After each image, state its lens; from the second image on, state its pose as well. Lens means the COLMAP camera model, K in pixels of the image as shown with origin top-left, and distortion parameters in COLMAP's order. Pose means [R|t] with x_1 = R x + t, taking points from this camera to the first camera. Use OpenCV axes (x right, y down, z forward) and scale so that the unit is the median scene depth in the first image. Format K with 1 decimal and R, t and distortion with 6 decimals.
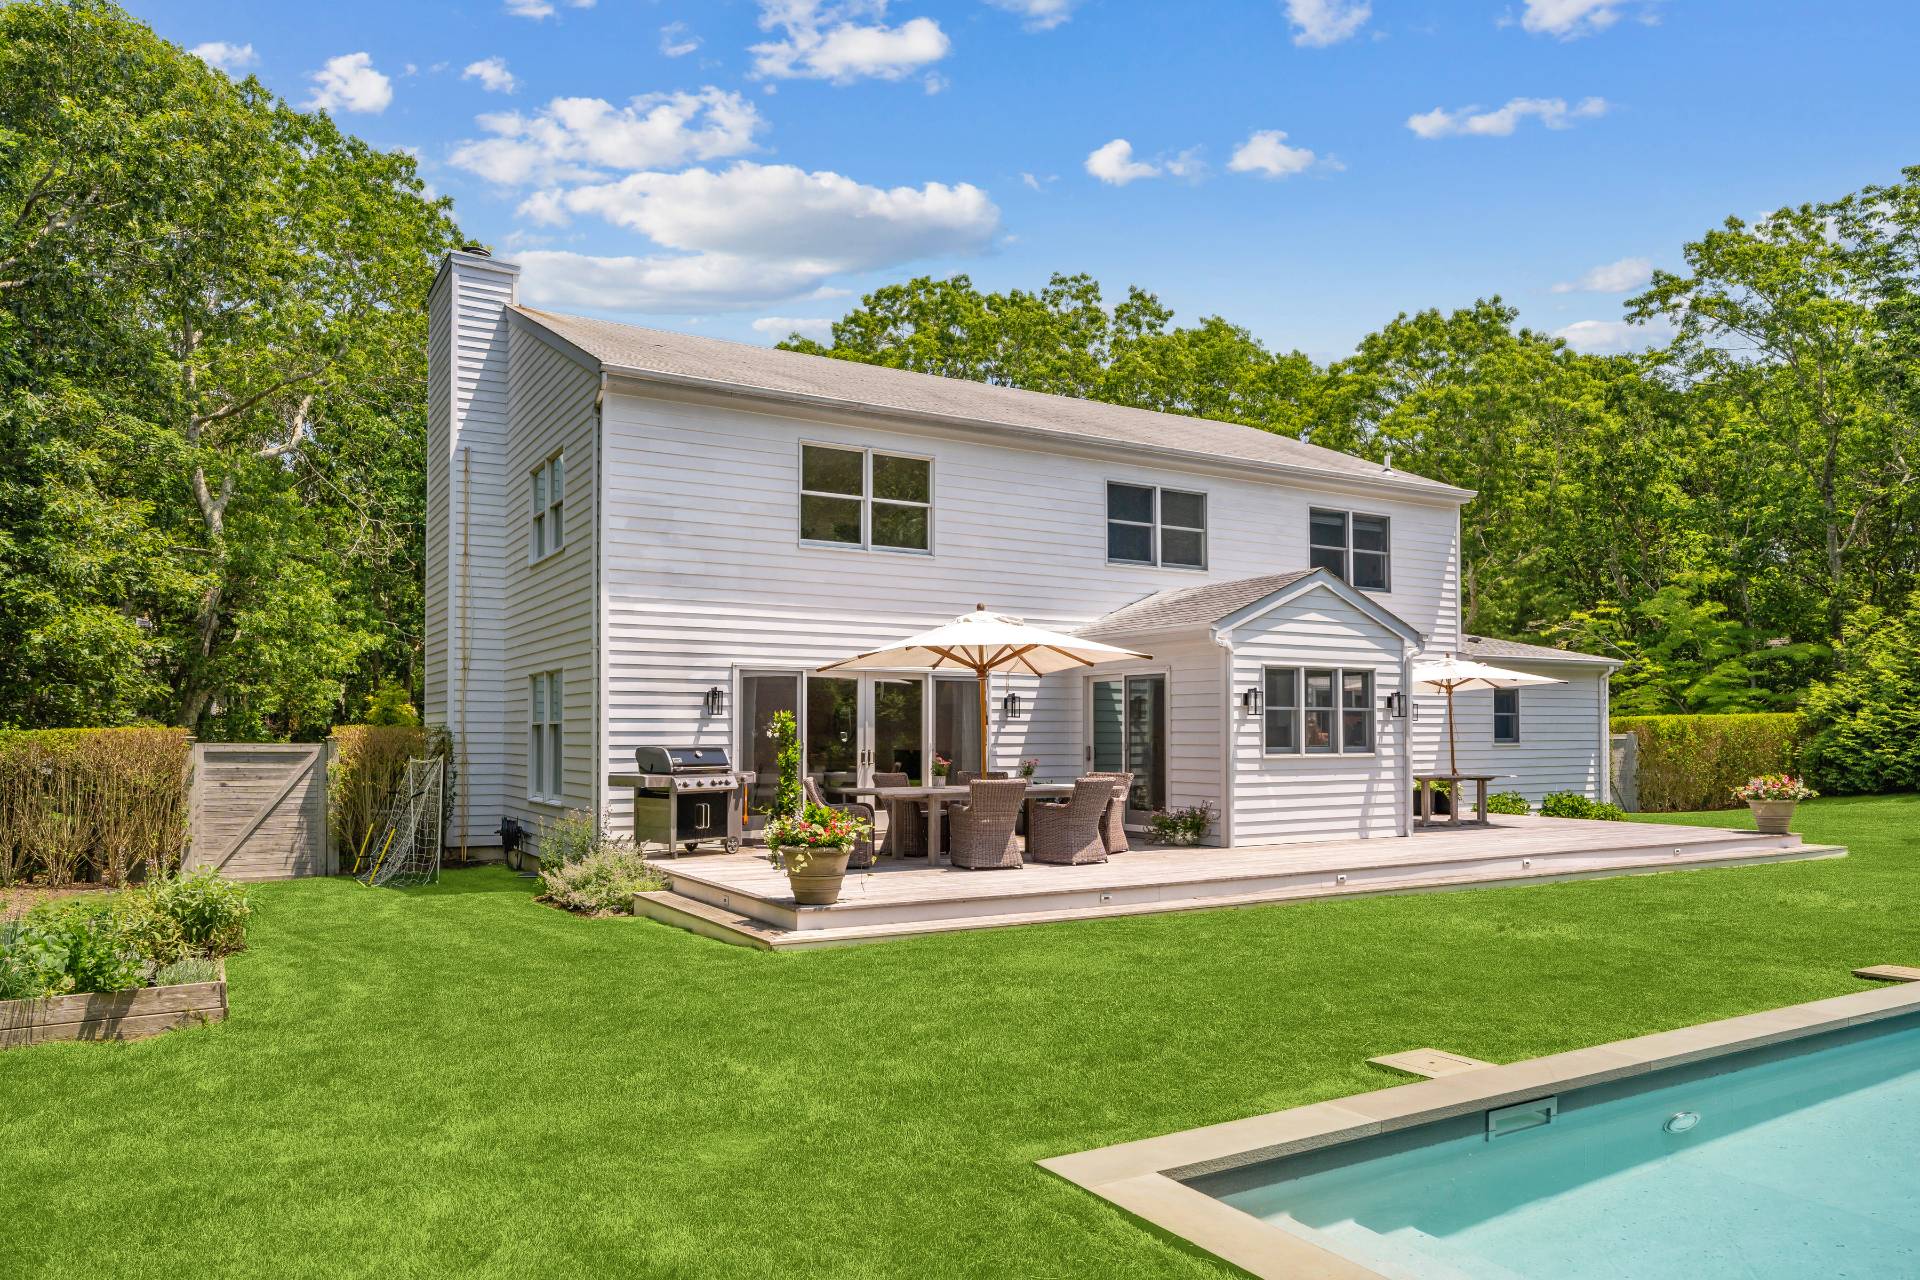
lens RADIAL K [[1282.6, 0, 960.0], [0, 1282.6, 640.0], [0, 0, 1]] dist [-0.026192, 0.037212]
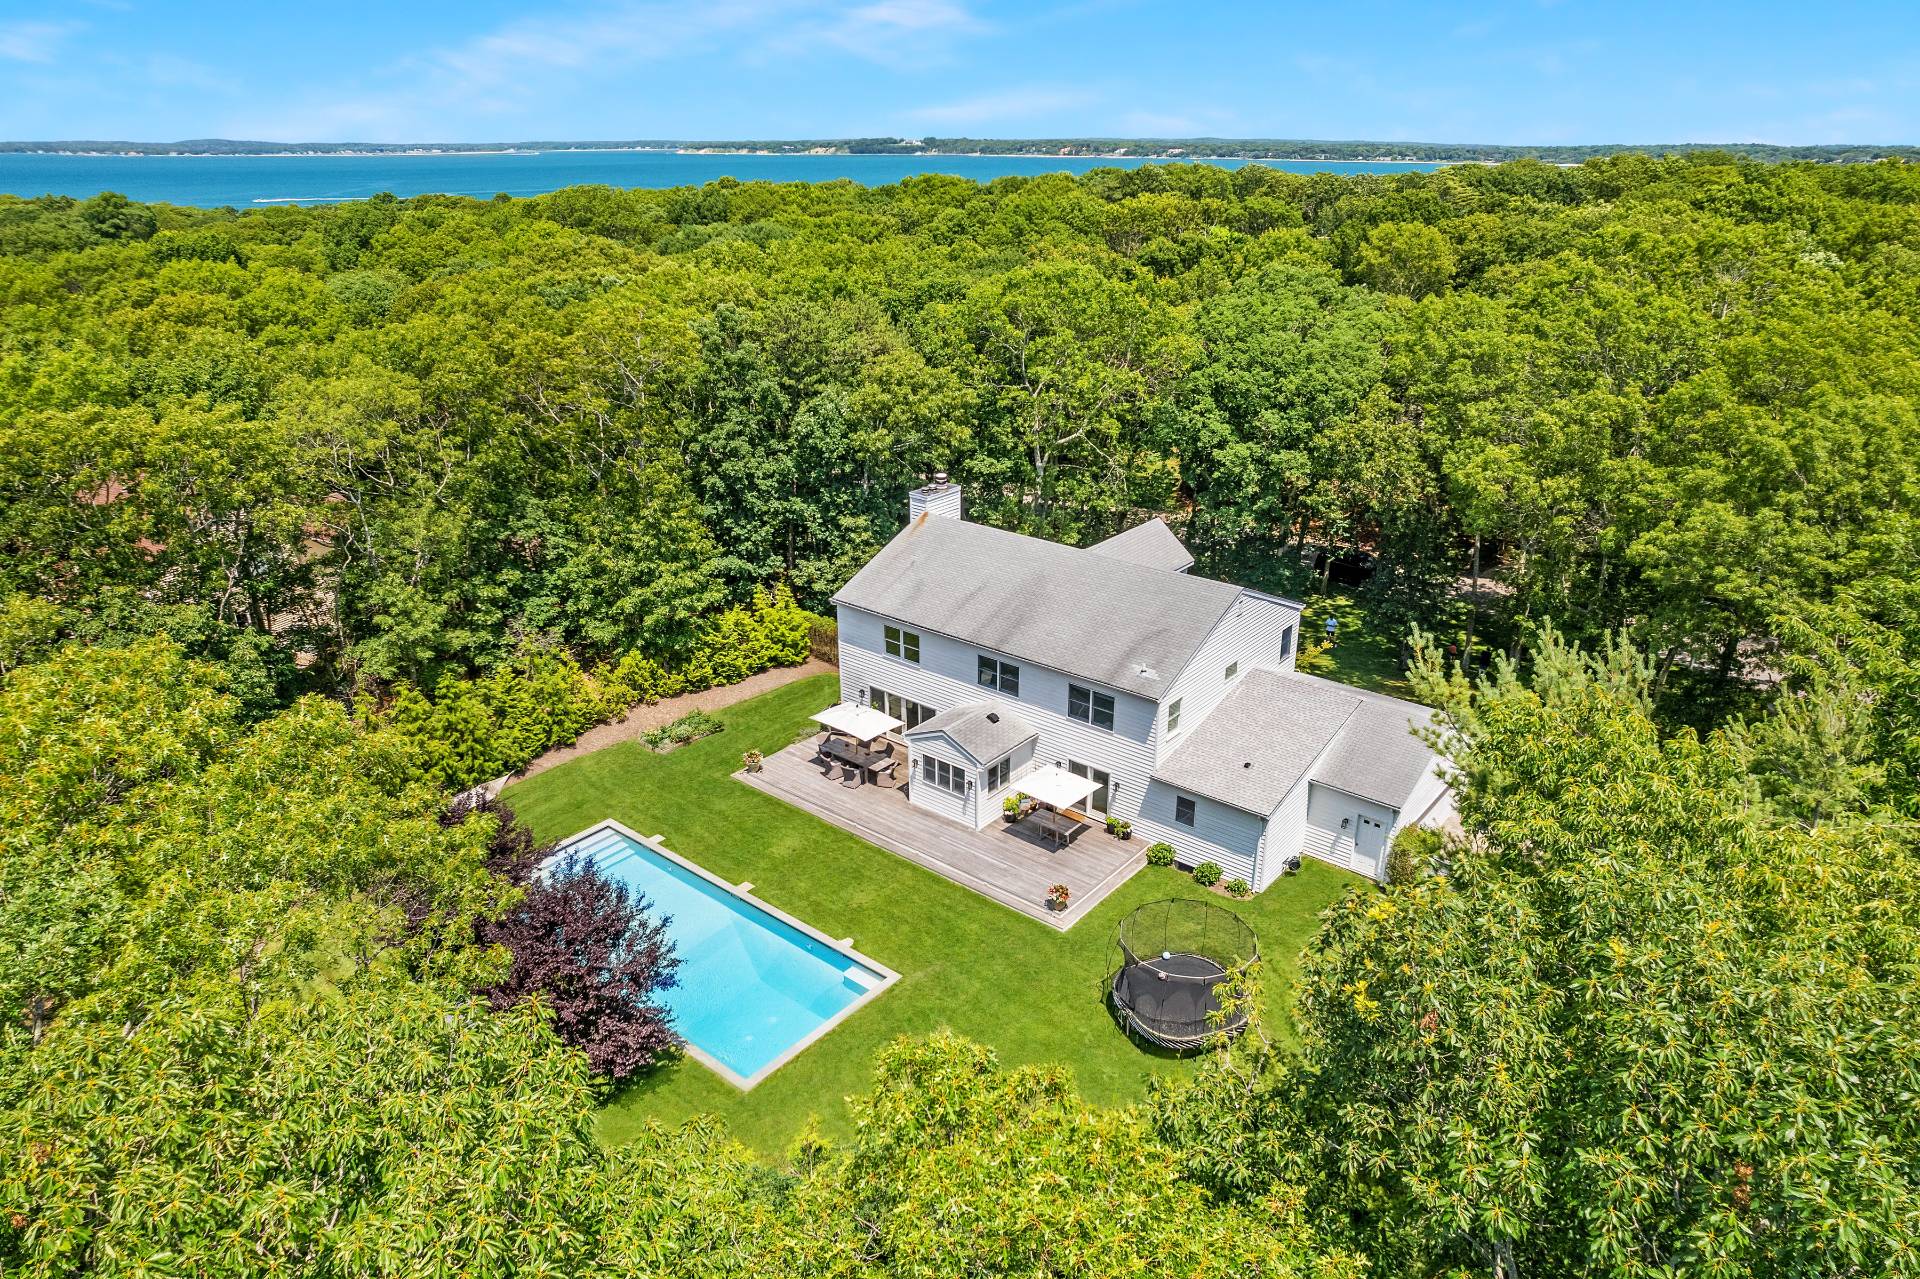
lens RADIAL K [[1282.6, 0, 960.0], [0, 1282.6, 639.5], [0, 0, 1]] dist [-0.026192, 0.037212]
pose [[0.338531, 0.361083, -0.868916, 2.580981], [0.073848, 0.910397, 0.407092, -1.333712], [0.938053, -0.201981, 0.281533, 0.282352]]
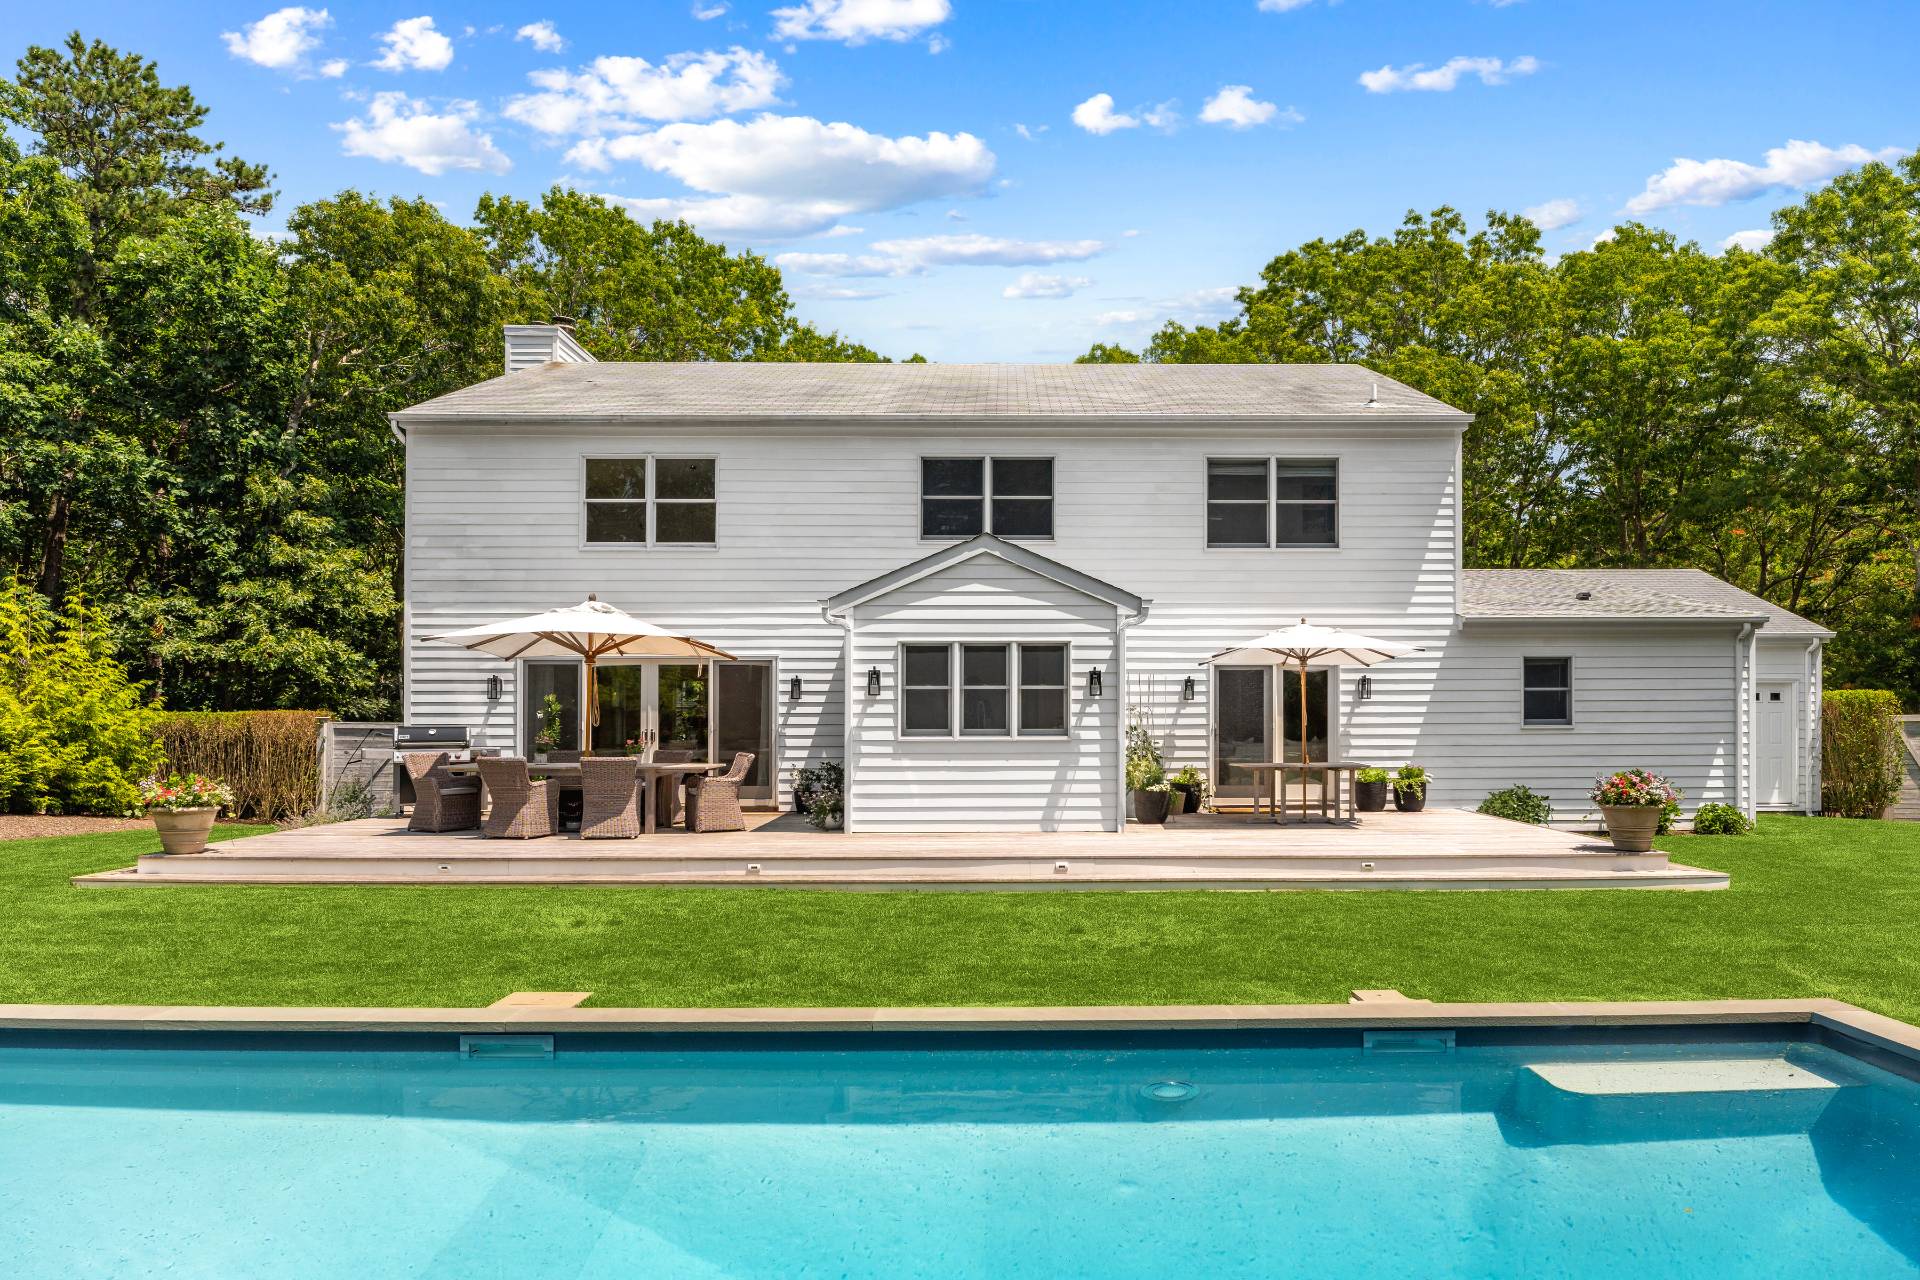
lens RADIAL K [[1242.4, 0, 1031.6], [0, 1242.4, 646.8], [0, 0, 1]] dist [-0.029502, 0.004306]
pose [[0.867983, -0.028259, -0.495790, 0.729264], [0.037779, 0.999244, 0.009184, 0.017272], [0.495155, -0.026702, 0.868394, 0.238939]]
